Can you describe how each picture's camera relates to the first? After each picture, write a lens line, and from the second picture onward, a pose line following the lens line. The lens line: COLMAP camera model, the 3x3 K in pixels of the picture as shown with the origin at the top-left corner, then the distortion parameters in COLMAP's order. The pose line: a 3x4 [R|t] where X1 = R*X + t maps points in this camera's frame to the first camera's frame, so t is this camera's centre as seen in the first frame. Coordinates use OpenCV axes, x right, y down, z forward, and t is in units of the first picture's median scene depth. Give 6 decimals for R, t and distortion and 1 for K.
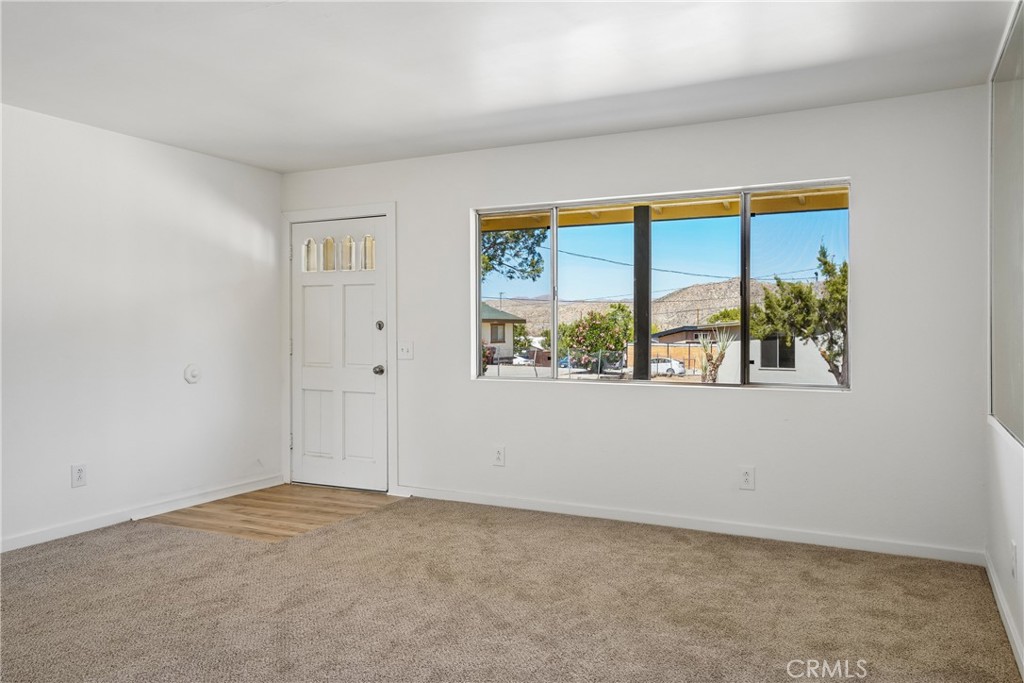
lens RADIAL K [[775.4, 0, 505.3], [0, 775.4, 335.4], [0, 0, 1]] dist [0.037331, 0.021748]
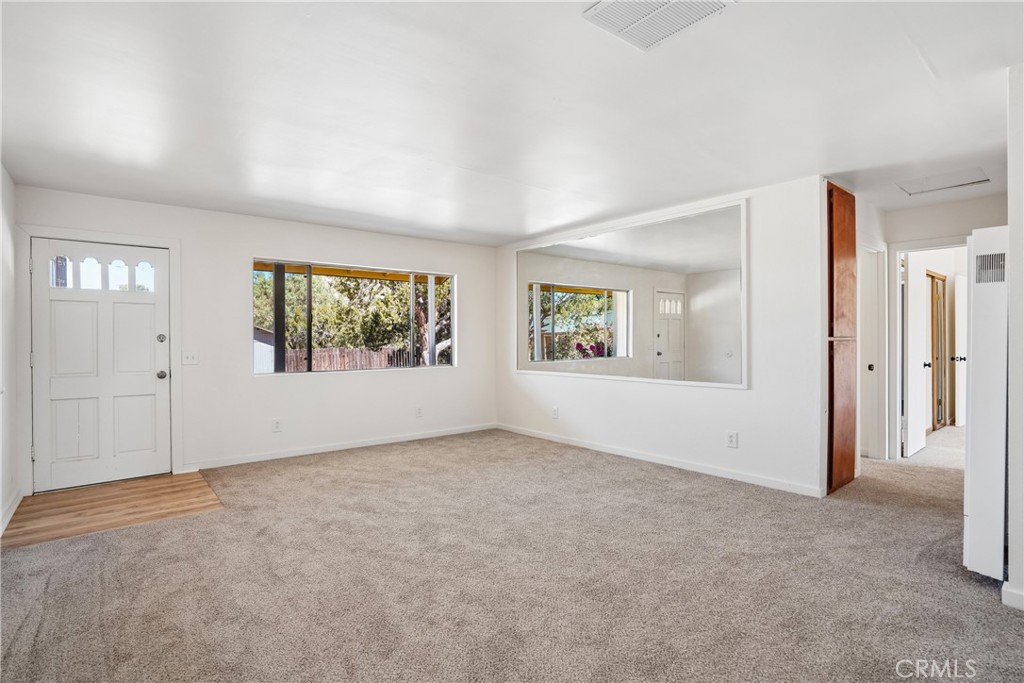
lens RADIAL K [[507.0, 0, 506.5], [0, 507.0, 342.2], [0, 0, 1]] dist [-0.010884, 0.000485]
pose [[0.391933, -0.007423, 0.919964, -0.909667], [0.007788, 0.999958, 0.004750, -0.007940], [-0.919961, 0.005303, 0.391975, 0.256967]]
